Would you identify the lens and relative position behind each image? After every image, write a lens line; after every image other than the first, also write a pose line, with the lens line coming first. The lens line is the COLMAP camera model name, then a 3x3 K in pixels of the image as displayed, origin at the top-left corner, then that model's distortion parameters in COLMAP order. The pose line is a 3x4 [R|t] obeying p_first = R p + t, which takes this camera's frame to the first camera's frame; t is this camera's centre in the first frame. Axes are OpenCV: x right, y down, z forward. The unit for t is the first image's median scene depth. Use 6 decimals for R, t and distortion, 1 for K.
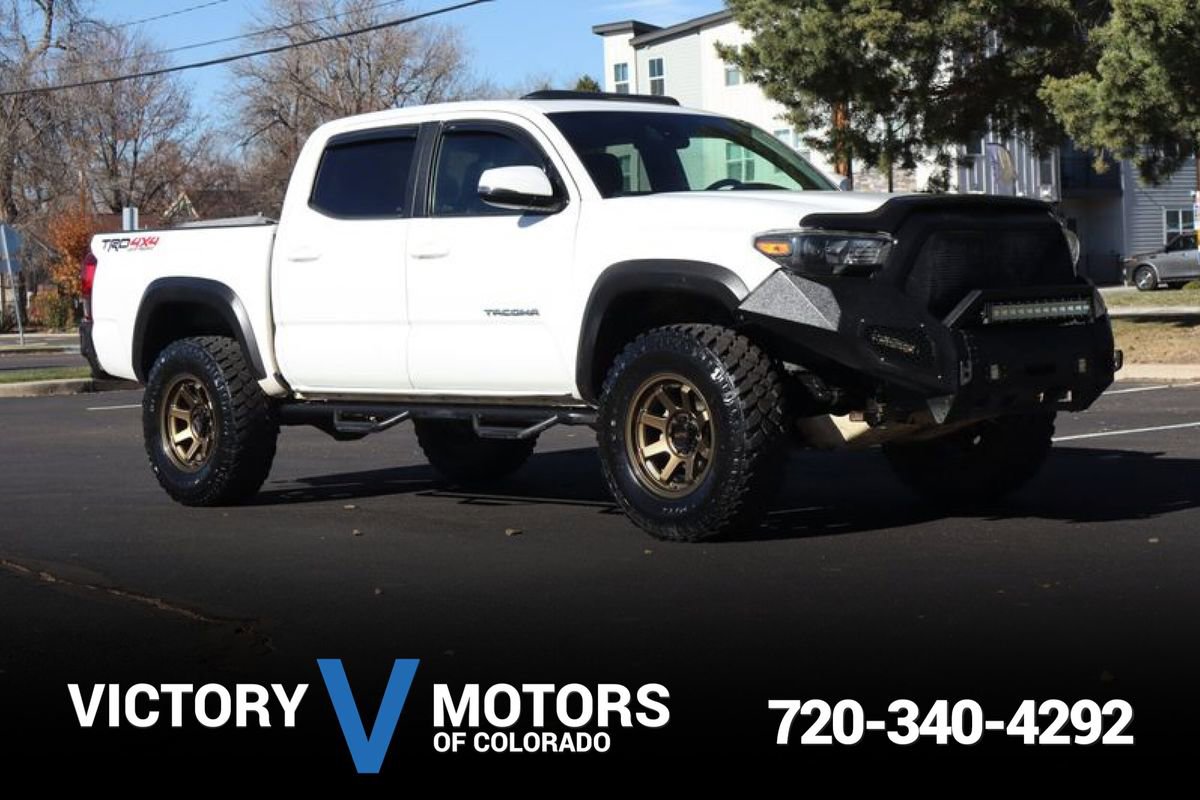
lens RADIAL K [[2359.2, 0, 696.2], [0, 2359.2, 401.2], [0, 0, 1]] dist [0.039439, -0.133426]
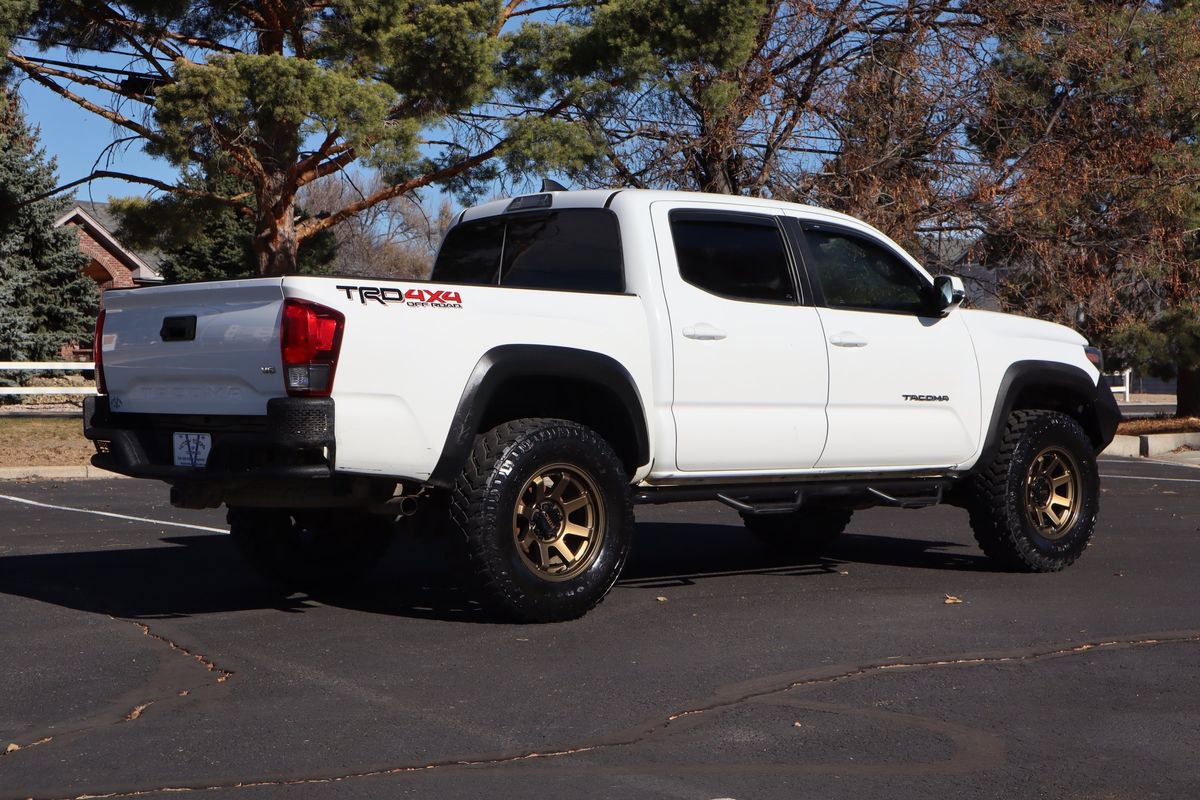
lens RADIAL K [[1898.3, 0, 600.0], [0, 1898.3, 400.0], [0, 0, 1]] dist [0.053649, -0.180712]
pose [[0.078043, 0.025118, 0.996634, -0.902523], [0.040667, 0.998770, -0.028356, -0.014413], [-0.996120, 0.042743, 0.076925, 0.955395]]
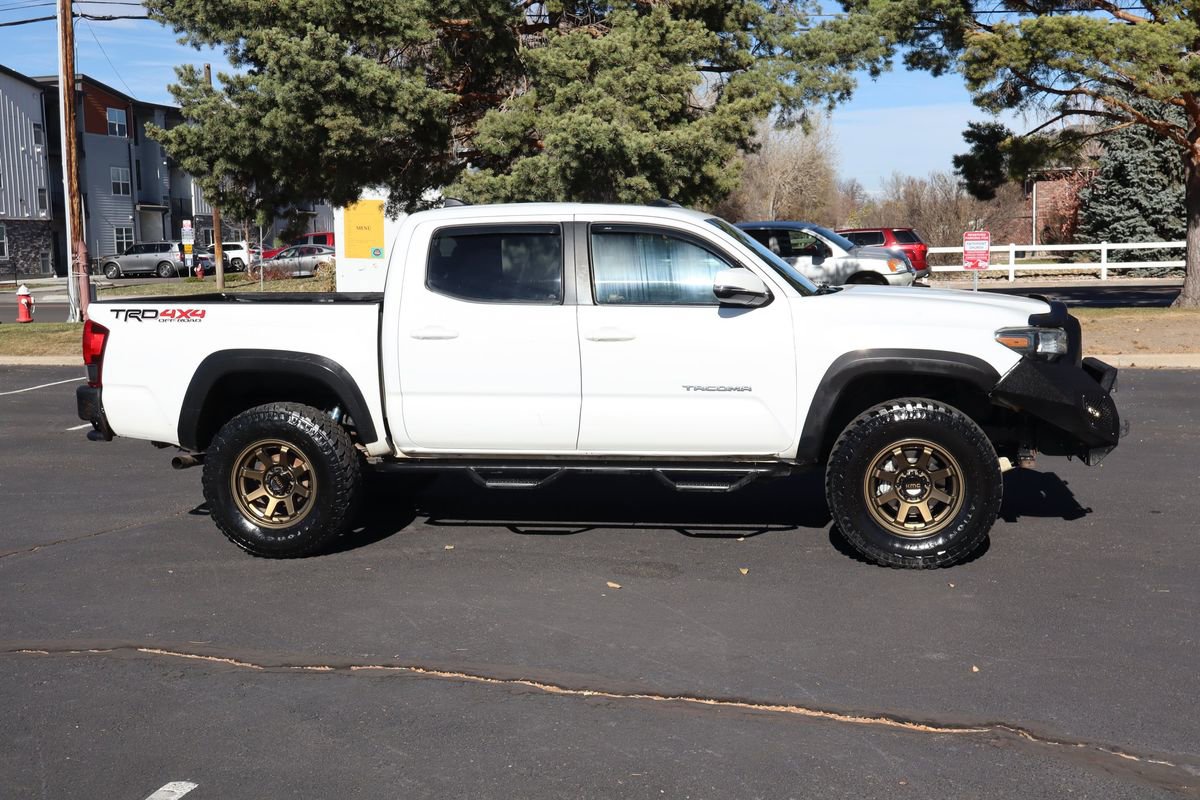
lens RADIAL K [[1332.6, 0, 613.8], [0, 1332.6, 402.1], [0, 0, 1]] dist [0.047484, -0.023755]
pose [[0.818111, -0.049157, 0.572956, -0.449747], [0.019945, 0.998166, 0.057159, -0.061971], [-0.574715, -0.035335, 0.817591, 0.415200]]
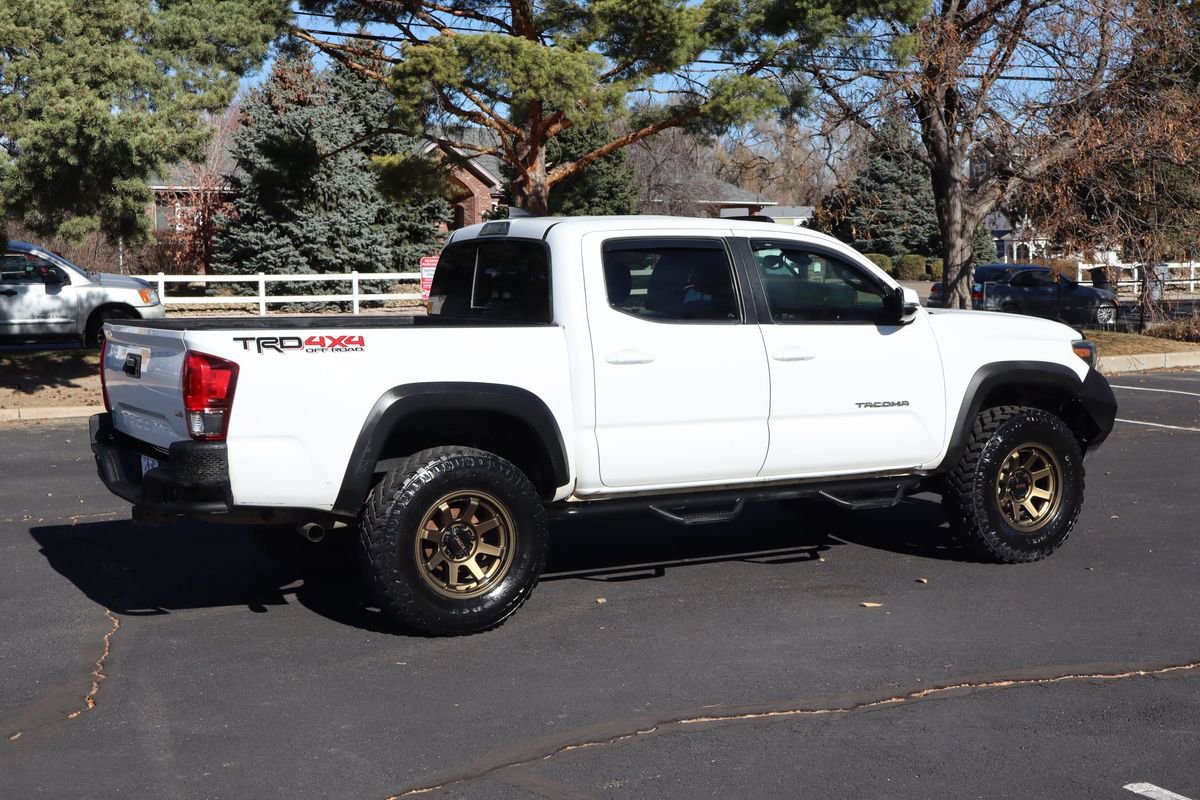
lens RADIAL K [[1616.1, 0, 617.9], [0, 1616.1, 394.8], [0, 0, 1]] dist [0.035613, 0.071201]
pose [[0.266899, -0.045440, 0.962653, -0.809888], [0.043048, 0.998453, 0.035194, -0.068455], [-0.962763, 0.032047, 0.268442, 0.795945]]
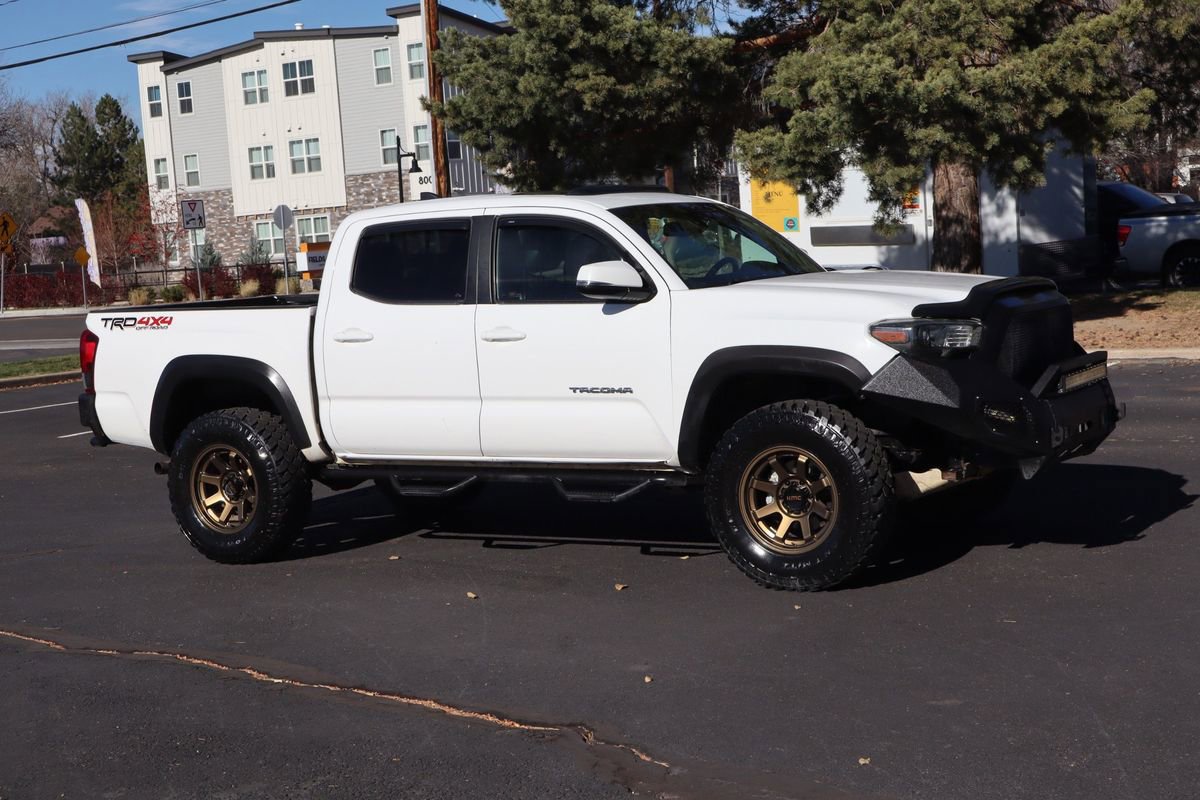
lens RADIAL K [[1832.8, 0, 666.1], [0, 1832.8, 398.6], [0, 0, 1]] dist [0.025355, 0.007334]
pose [[0.965016, -0.049297, 0.257514, -0.240118], [0.041144, 0.998469, 0.036958, -0.056739], [-0.258942, -0.025070, 0.965567, 0.129851]]
